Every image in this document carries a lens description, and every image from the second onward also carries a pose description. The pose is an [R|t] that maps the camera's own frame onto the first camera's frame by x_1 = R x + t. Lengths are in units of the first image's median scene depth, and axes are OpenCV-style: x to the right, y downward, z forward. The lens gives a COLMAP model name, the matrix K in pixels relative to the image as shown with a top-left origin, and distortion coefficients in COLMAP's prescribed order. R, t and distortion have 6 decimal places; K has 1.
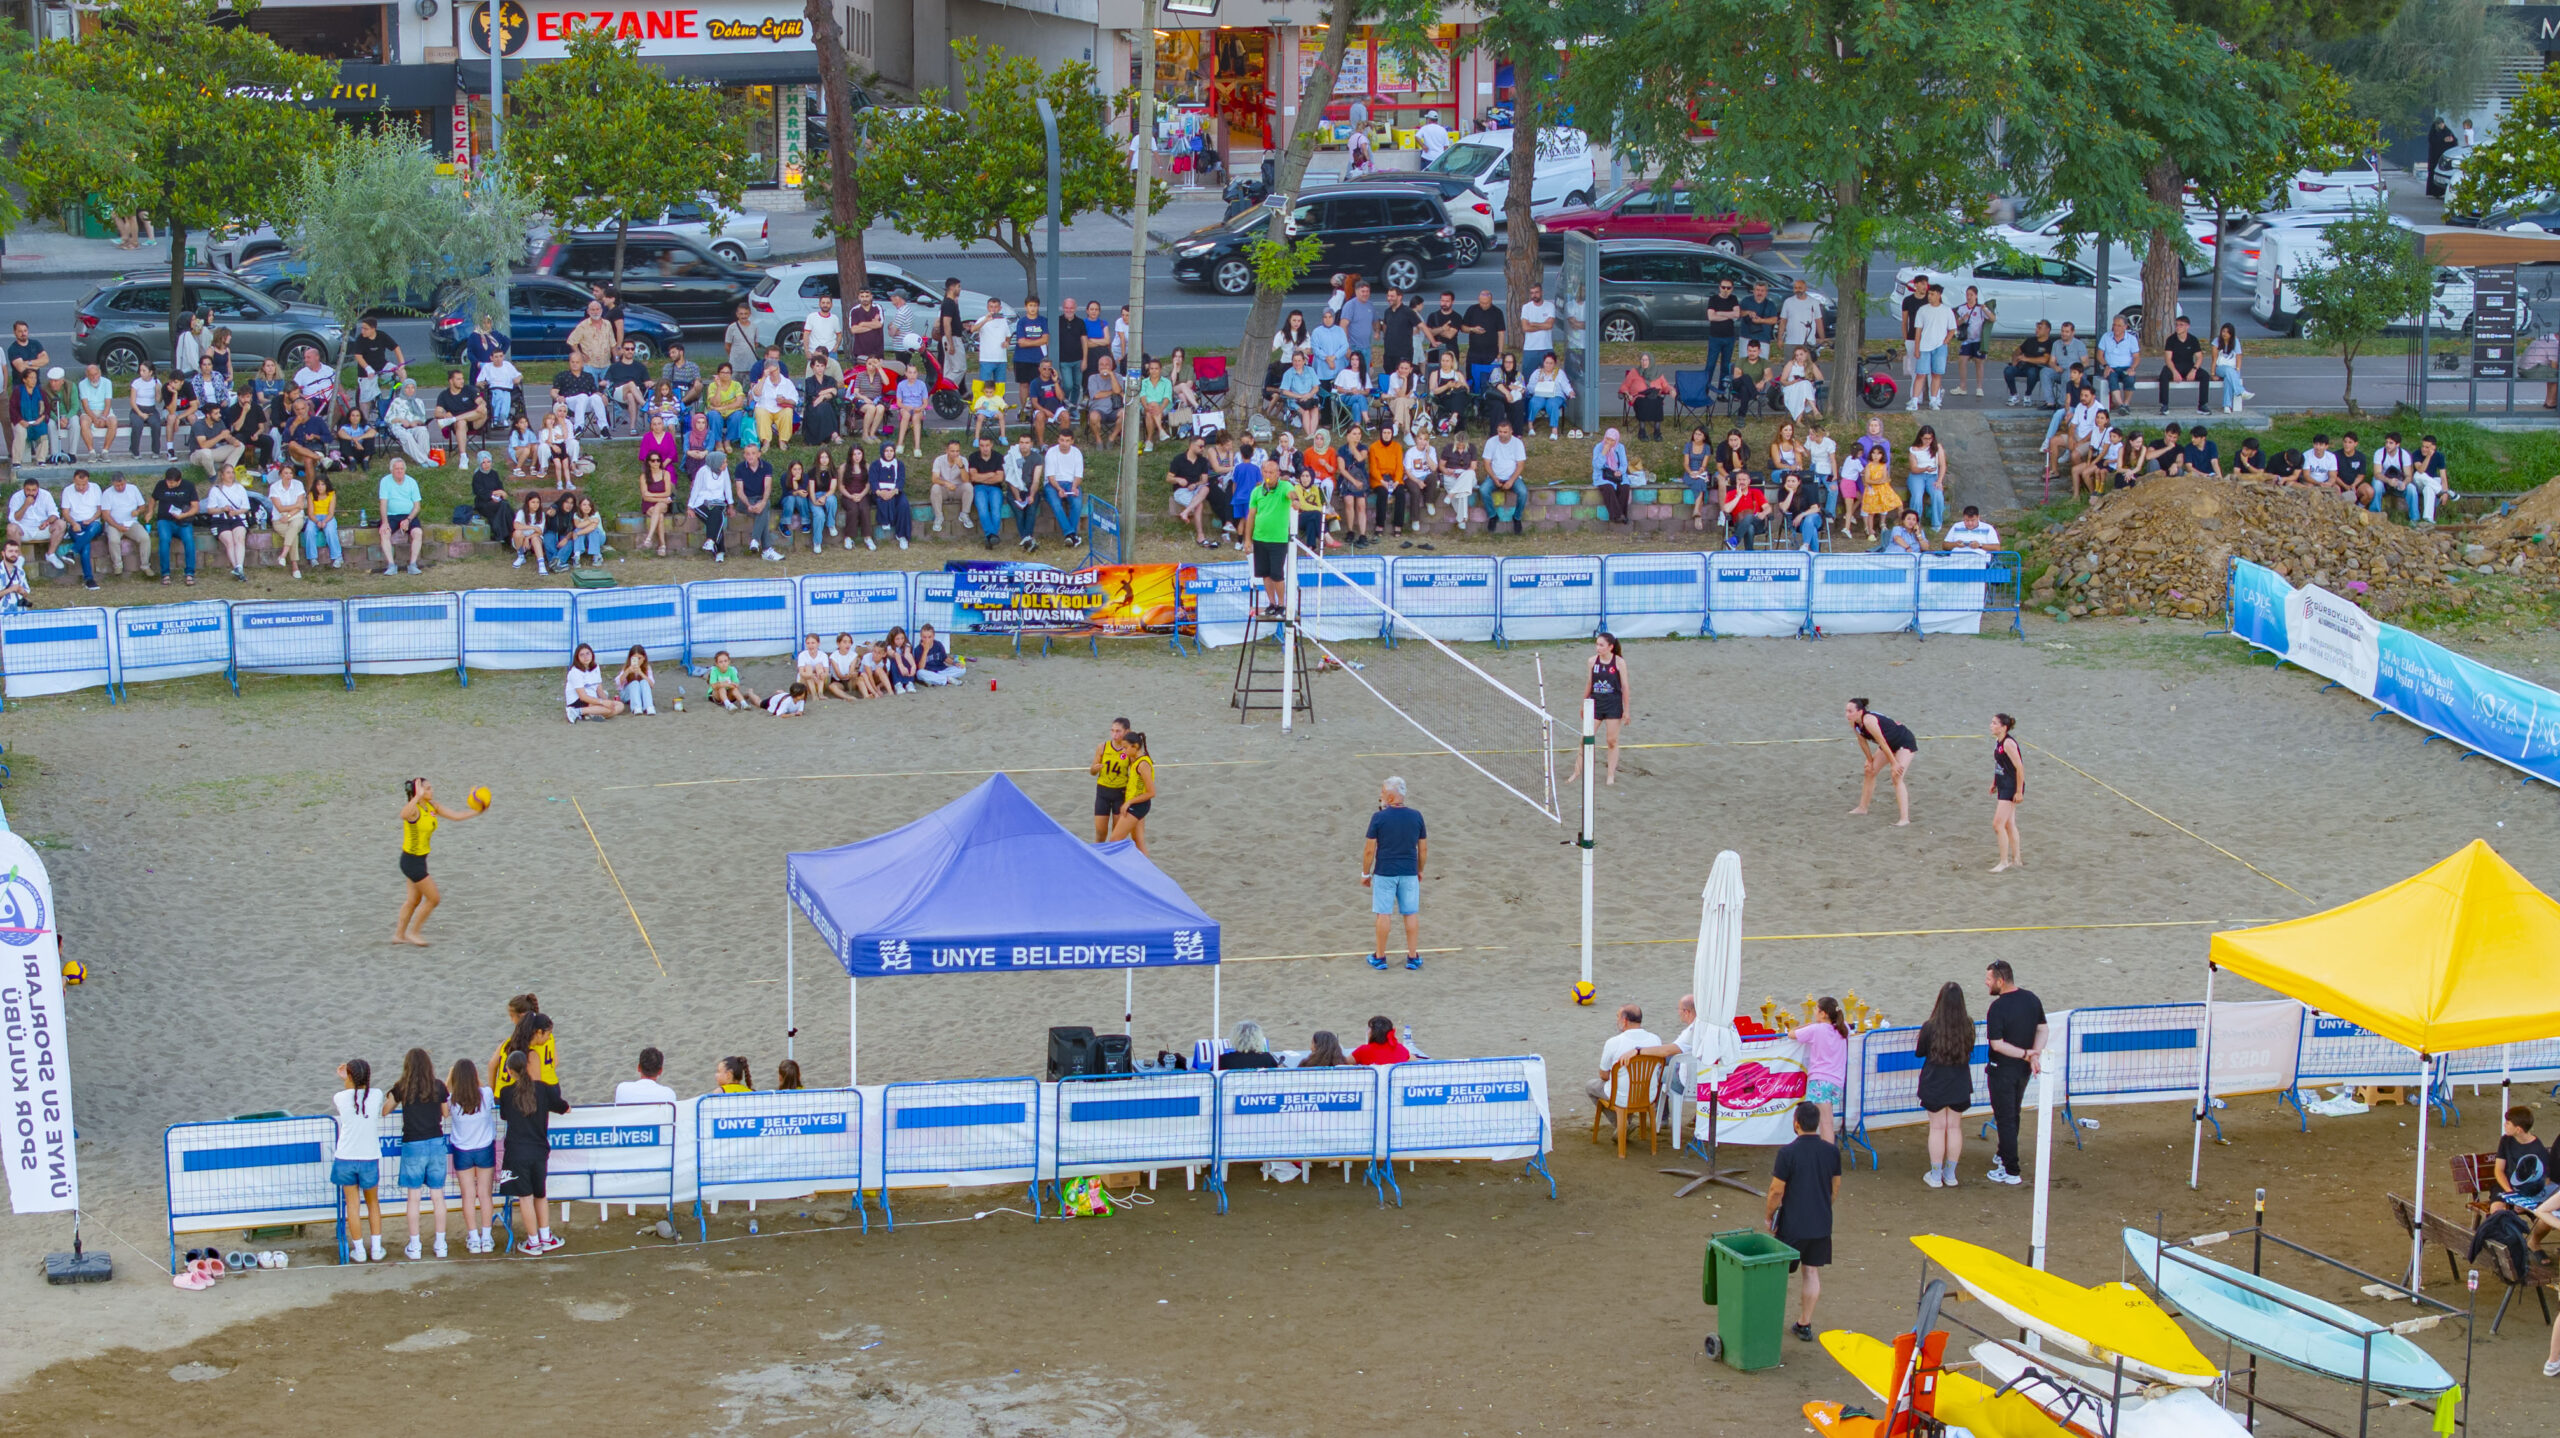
lens RADIAL K [[5270.2, 0, 1280.0], [0, 5270.2, 719.0], [0, 0, 1]] dist [-0.094317, 0.482763]
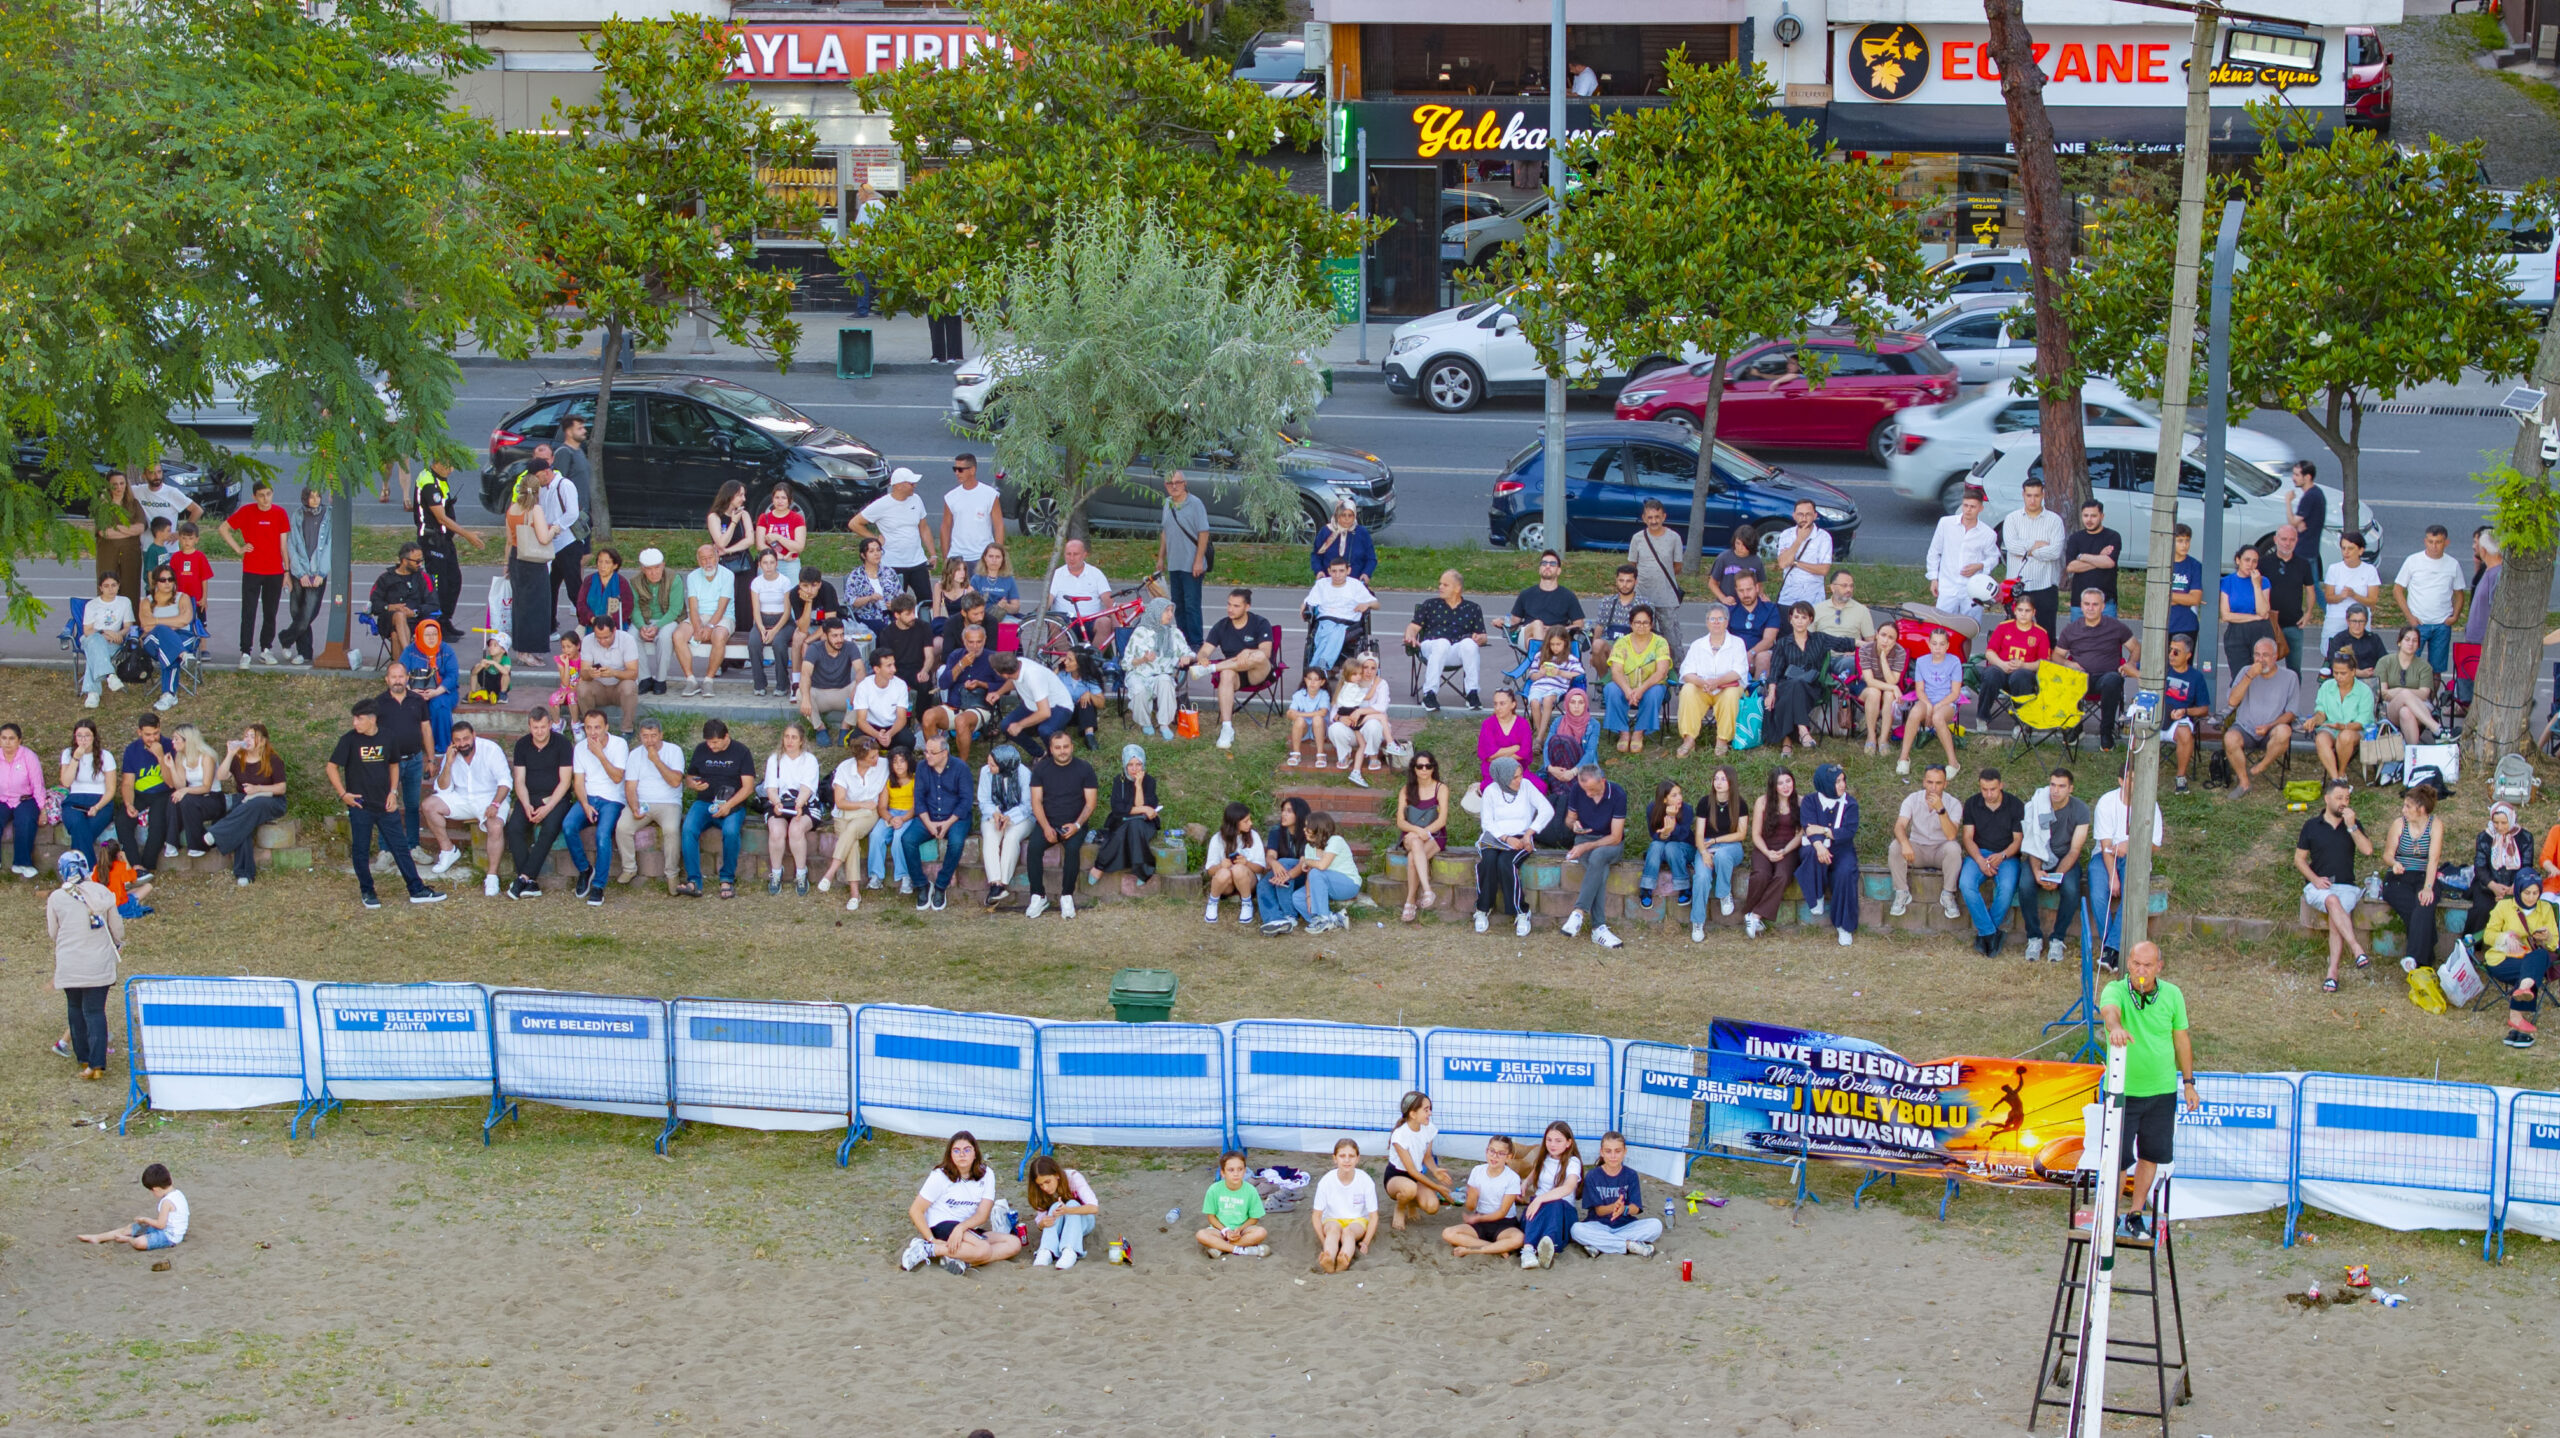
lens RADIAL K [[5270.2, 0, 1280.0], [0, 5270.2, 719.0], [0, 0, 1]] dist [-0.094317, 0.482763]
pose [[0.907110, 0.078921, -0.413428, 0.128497], [-0.080946, 0.996638, 0.012649, -0.066470], [0.413037, 0.021991, 0.910449, 0.469783]]
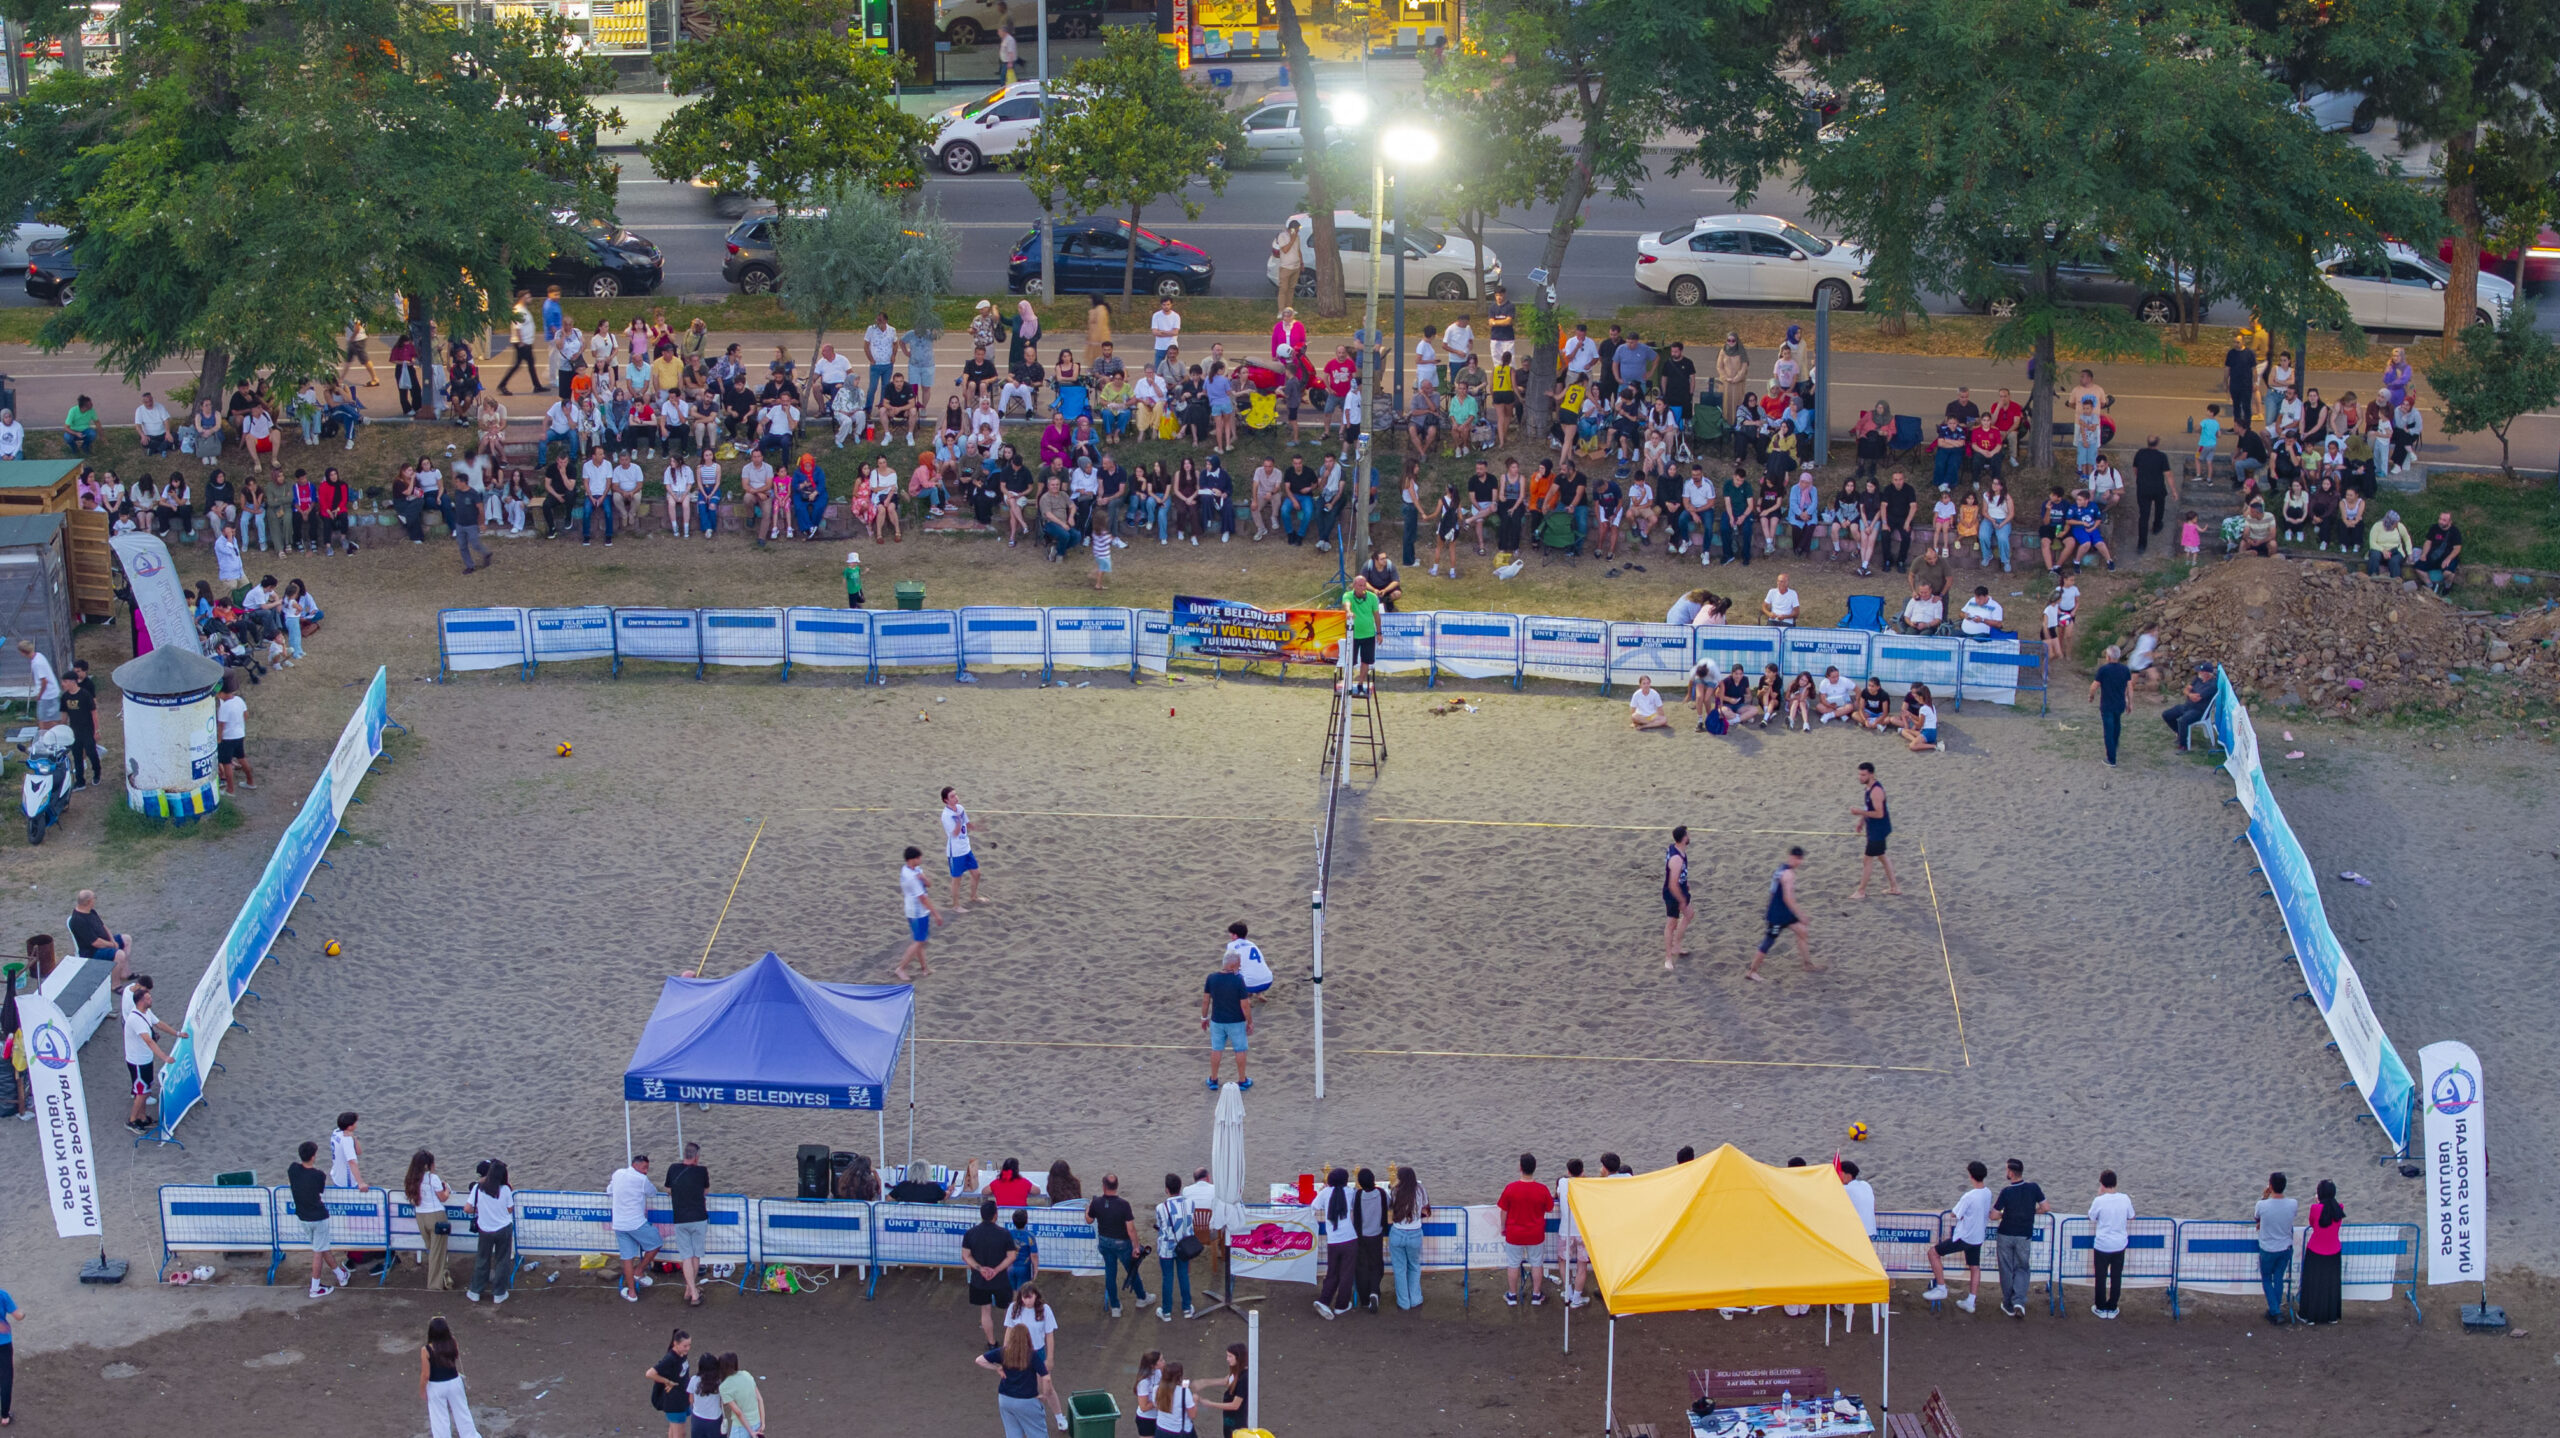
lens RADIAL K [[5265.7, 0, 1202.9], [0, 5265.7, 850.1], [0, 0, 1]] dist [0.063216, -3.731222]
pose [[0.952479, 0.087944, -0.291633, 0.322506], [-0.043413, 0.986834, 0.155801, -0.169622], [0.301496, -0.135736, 0.943756, -0.204276]]
